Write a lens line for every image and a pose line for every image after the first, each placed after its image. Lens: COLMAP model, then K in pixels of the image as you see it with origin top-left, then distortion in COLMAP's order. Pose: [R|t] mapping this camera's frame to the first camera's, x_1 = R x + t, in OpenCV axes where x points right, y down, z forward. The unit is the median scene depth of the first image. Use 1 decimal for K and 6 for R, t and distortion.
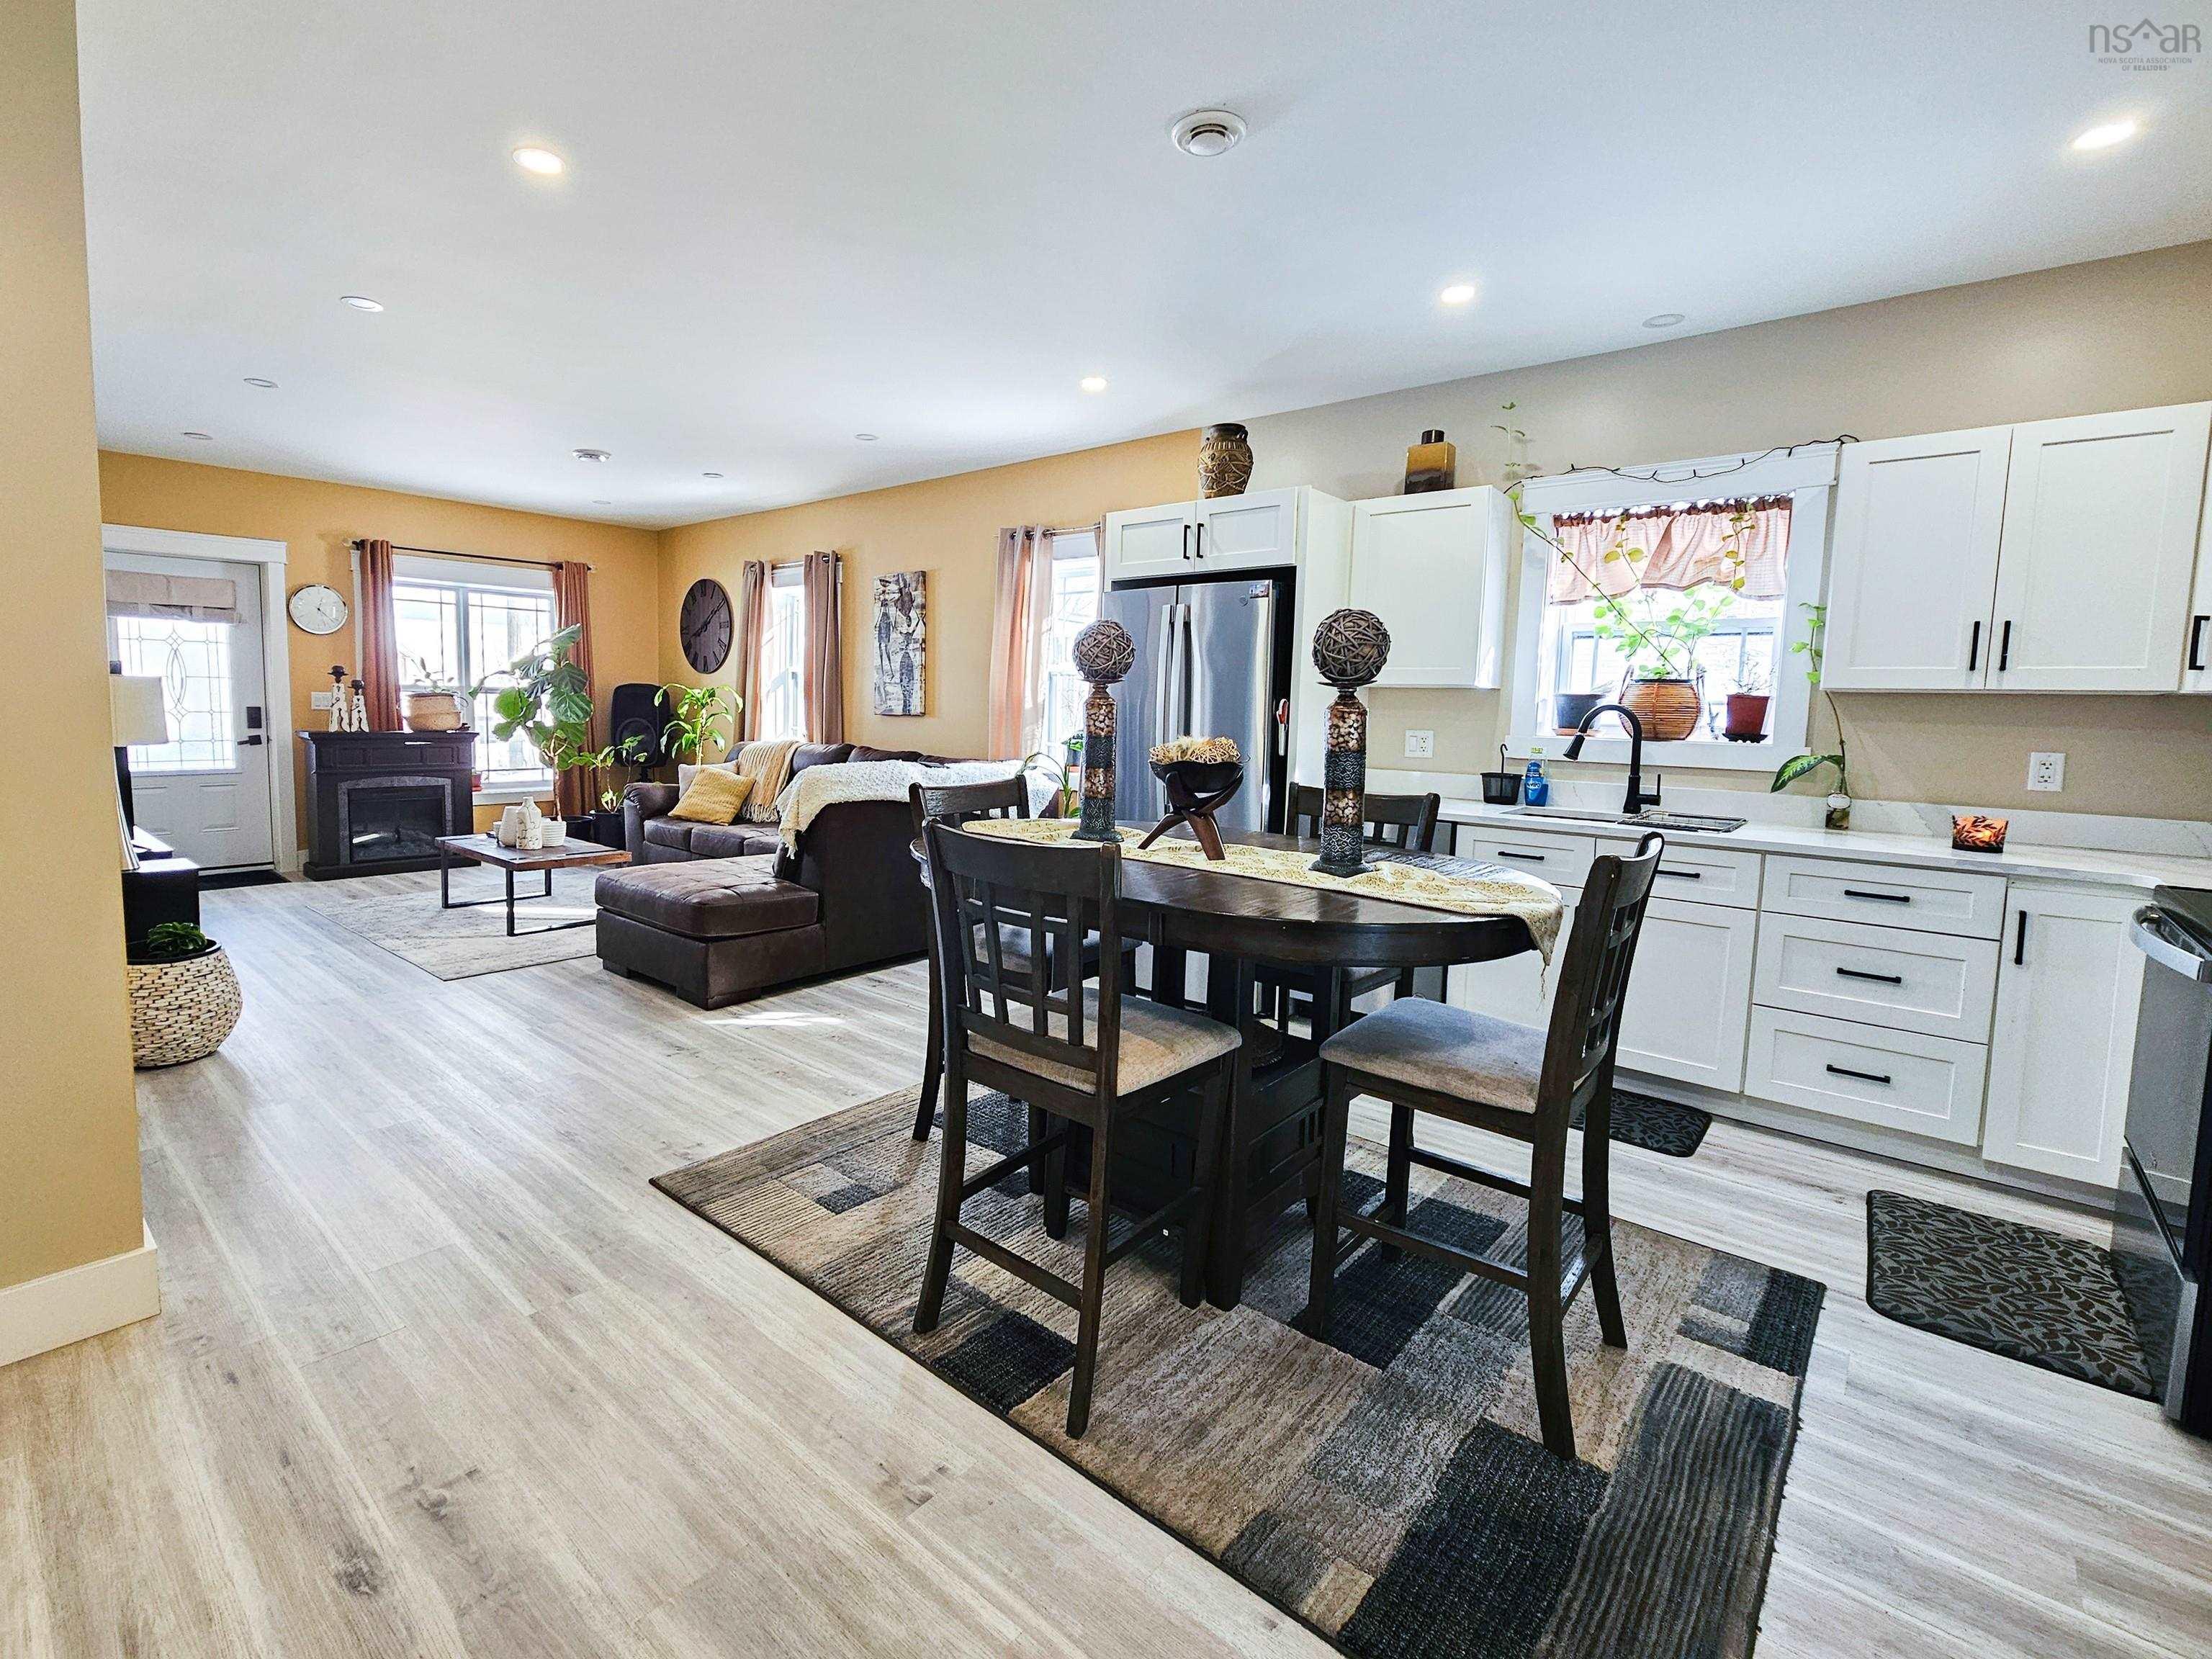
lens RADIAL K [[975.9, 0, 1069.2], [0, 975.9, 793.1], [0, 0, 1]] dist [-0.000518, -0.005007]
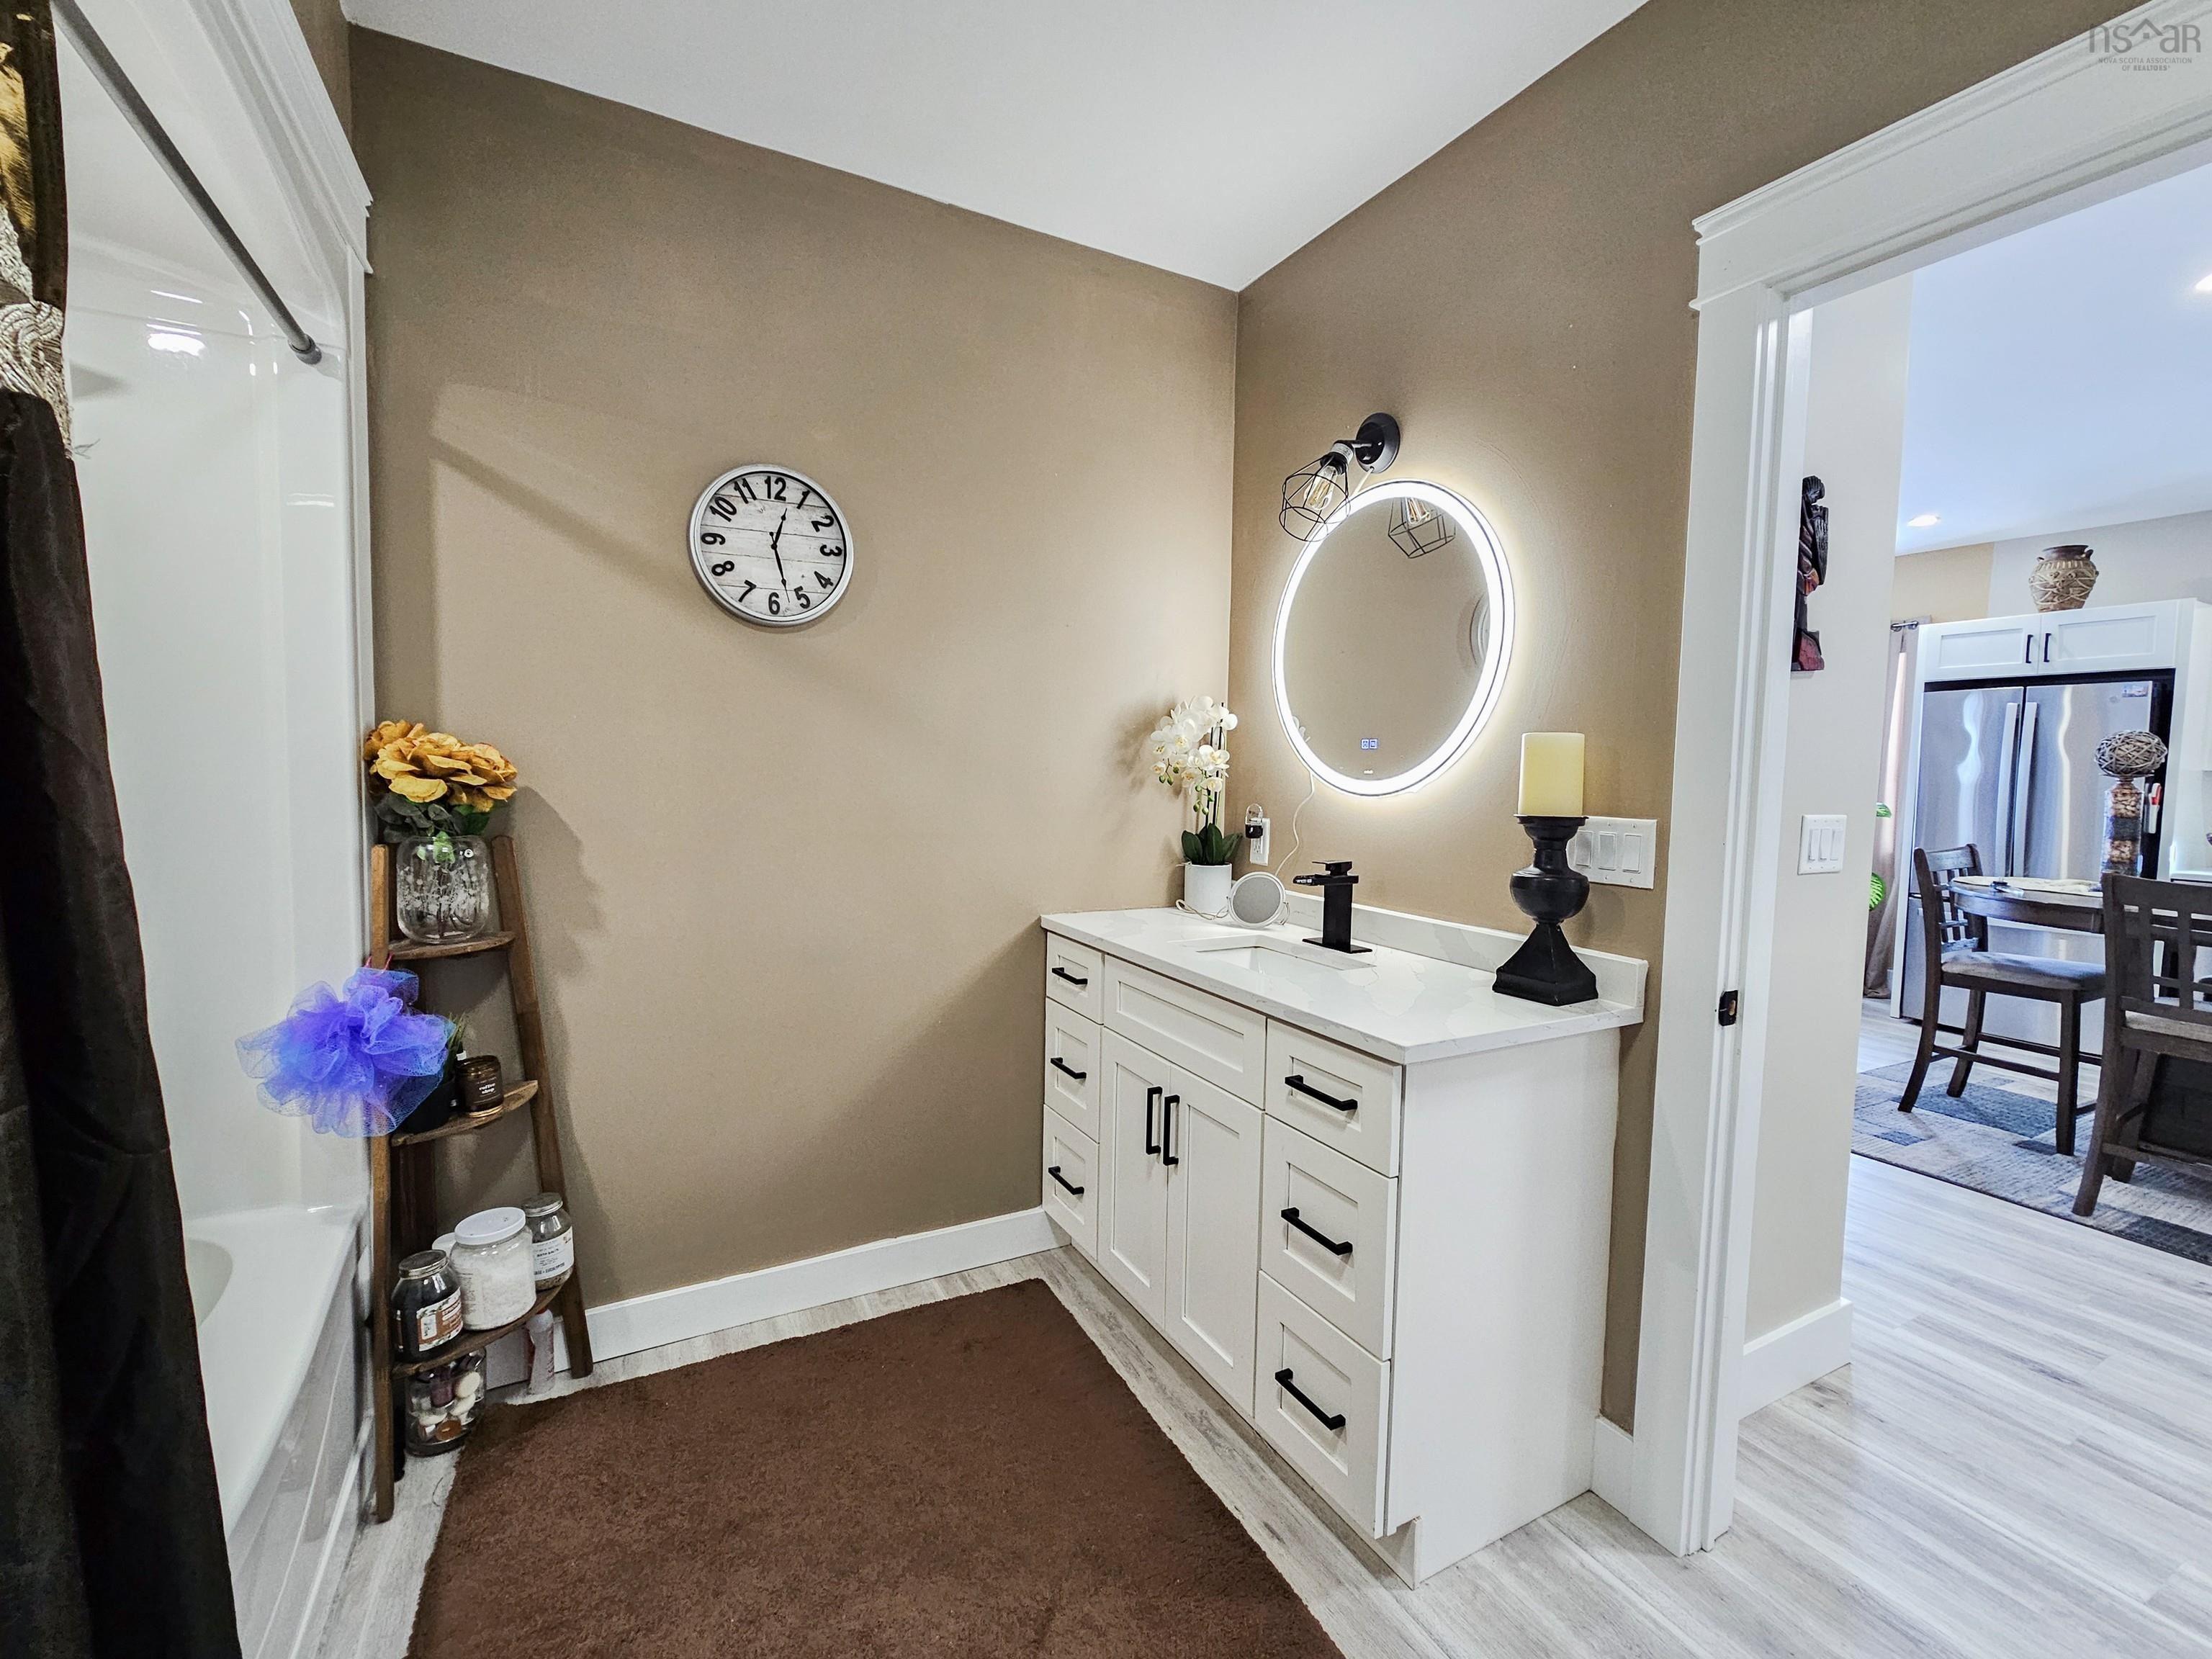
lens RADIAL K [[942.2, 0, 1103.1], [0, 942.2, 813.9], [0, 0, 1]] dist [-0.003317, -0.000529]
pose [[0.934012, 0.016849, -0.356845, -0.690768], [-0.033184, 0.998660, -0.039703, 0.030537], [0.355697, 0.048924, 0.933320, -0.590063]]
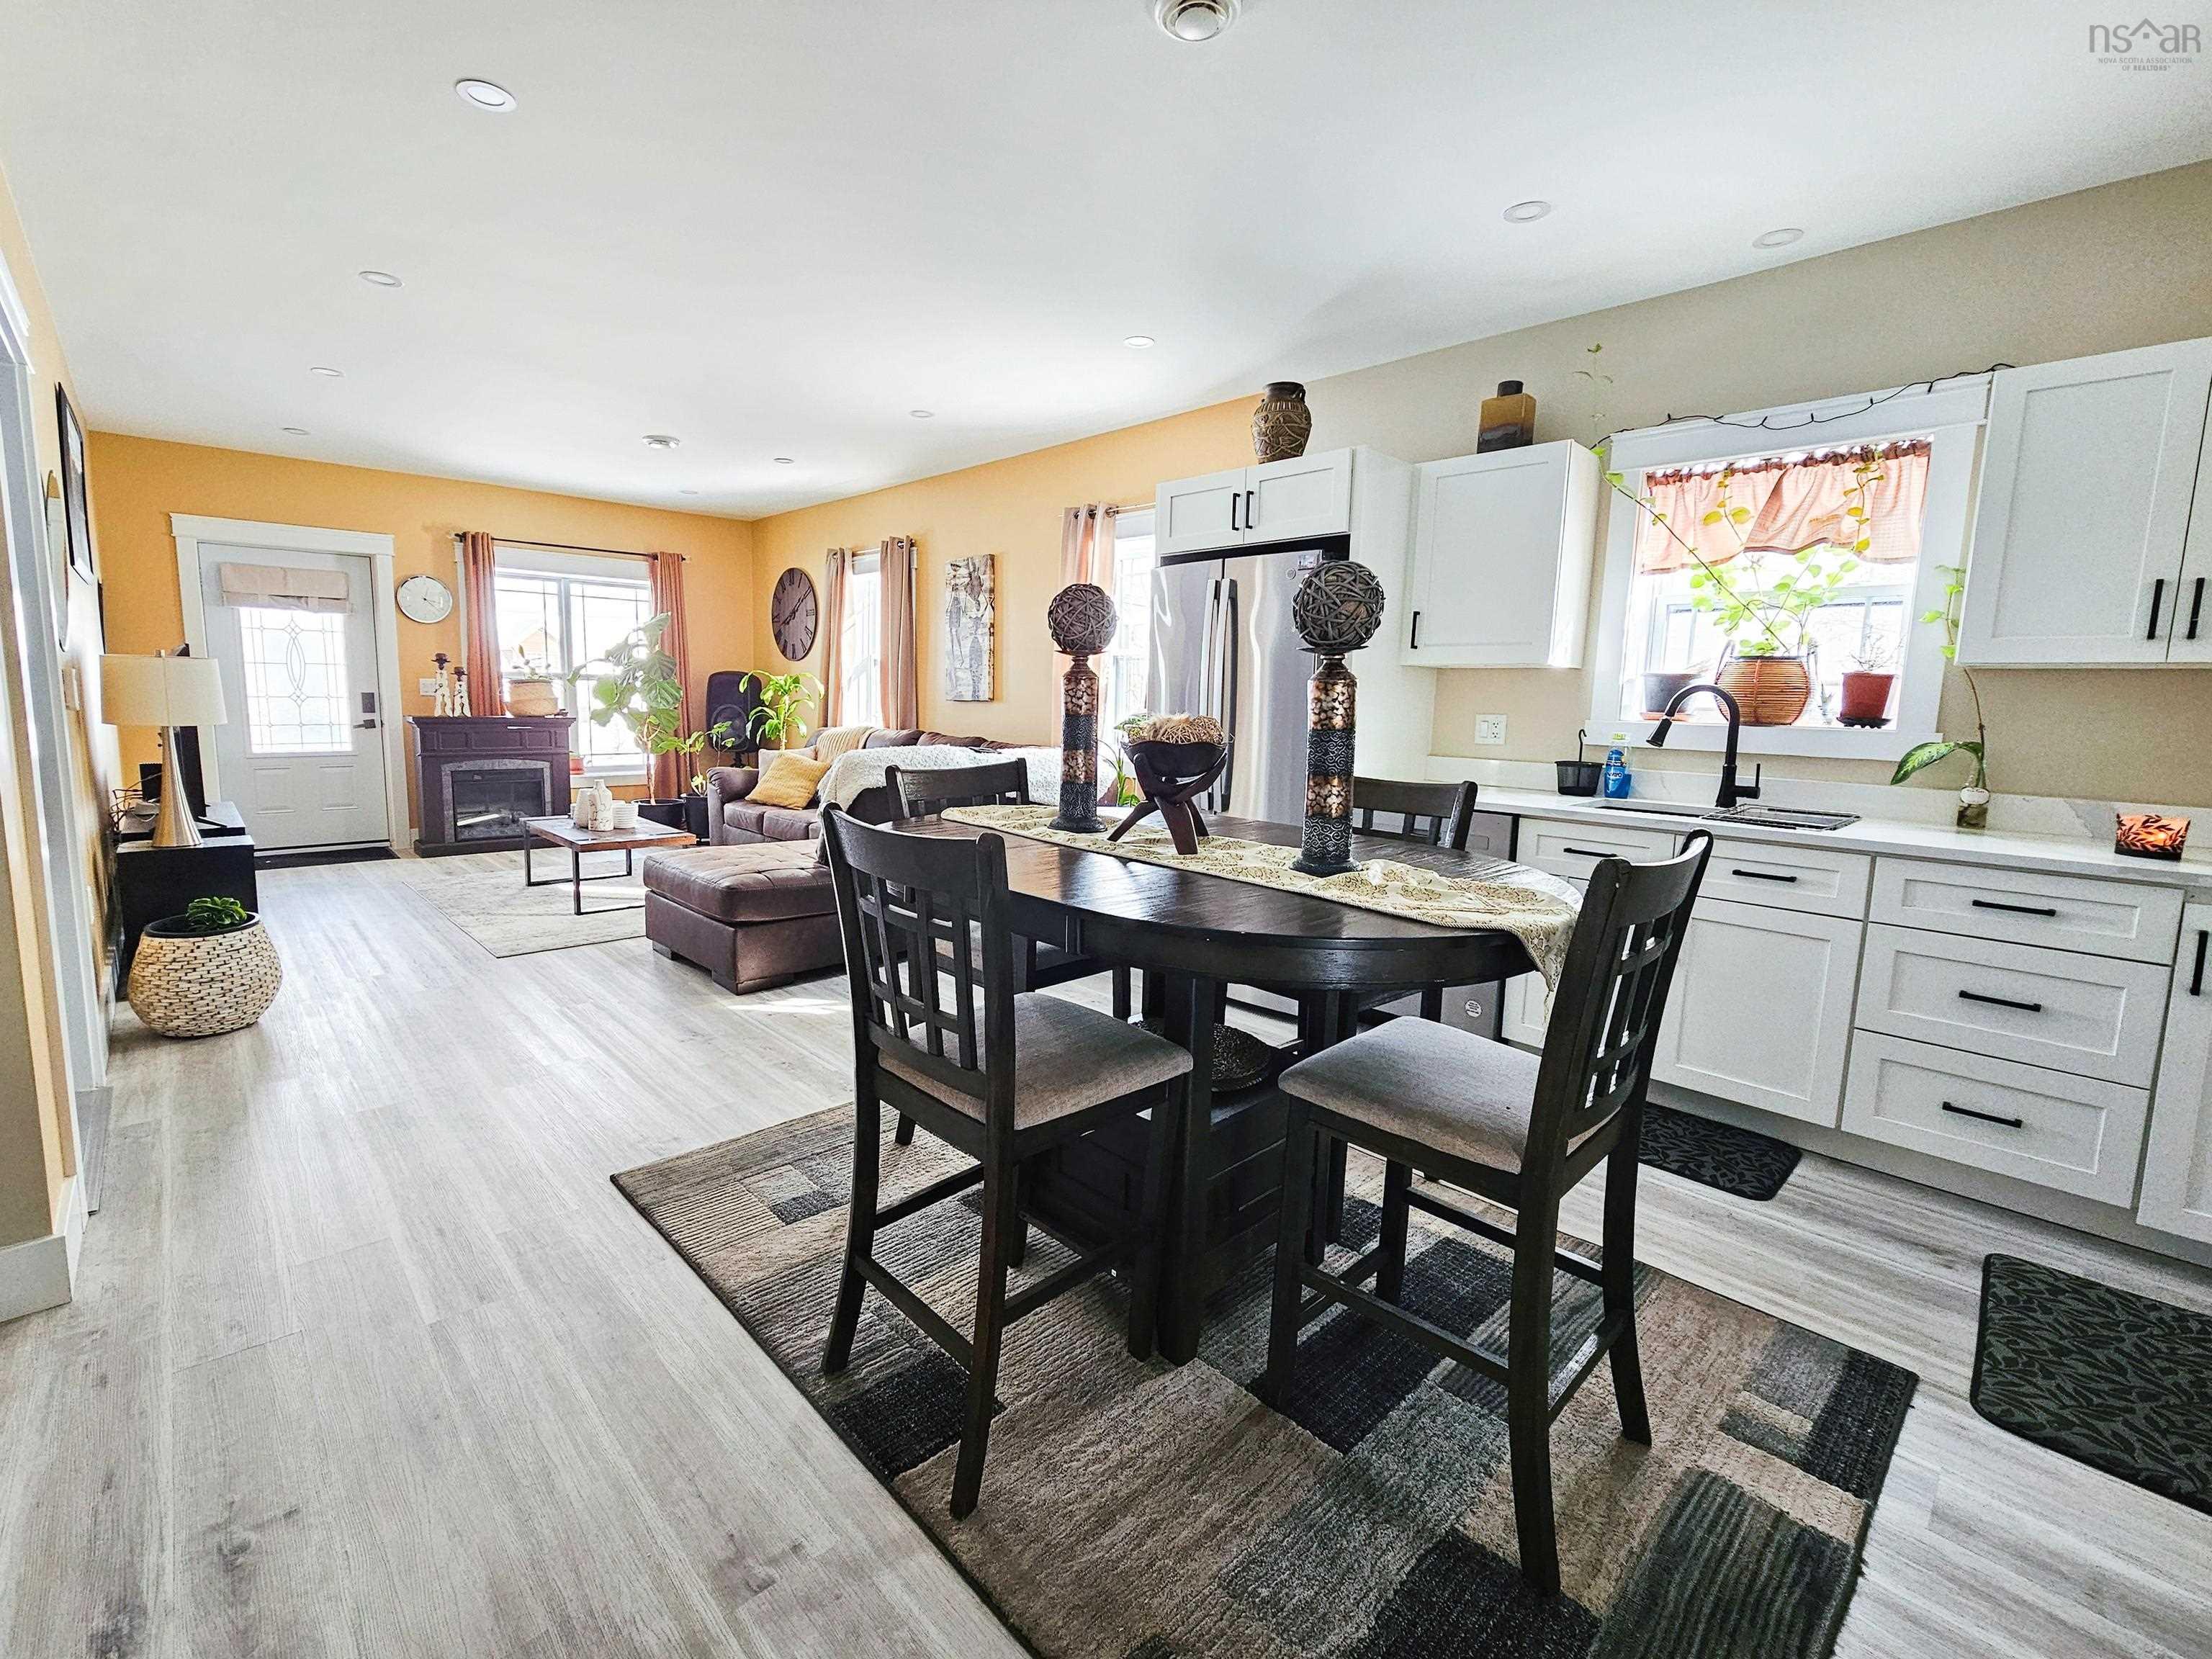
lens RADIAL K [[942.2, 0, 1103.1], [0, 942.2, 813.9], [0, 0, 1]] dist [-0.003317, -0.000529]
pose [[0.995462, 0.011842, -0.094421, 0.111142], [-0.008658, 0.999382, 0.034056, 0.003004], [0.094766, -0.033084, 0.994950, 0.108835]]
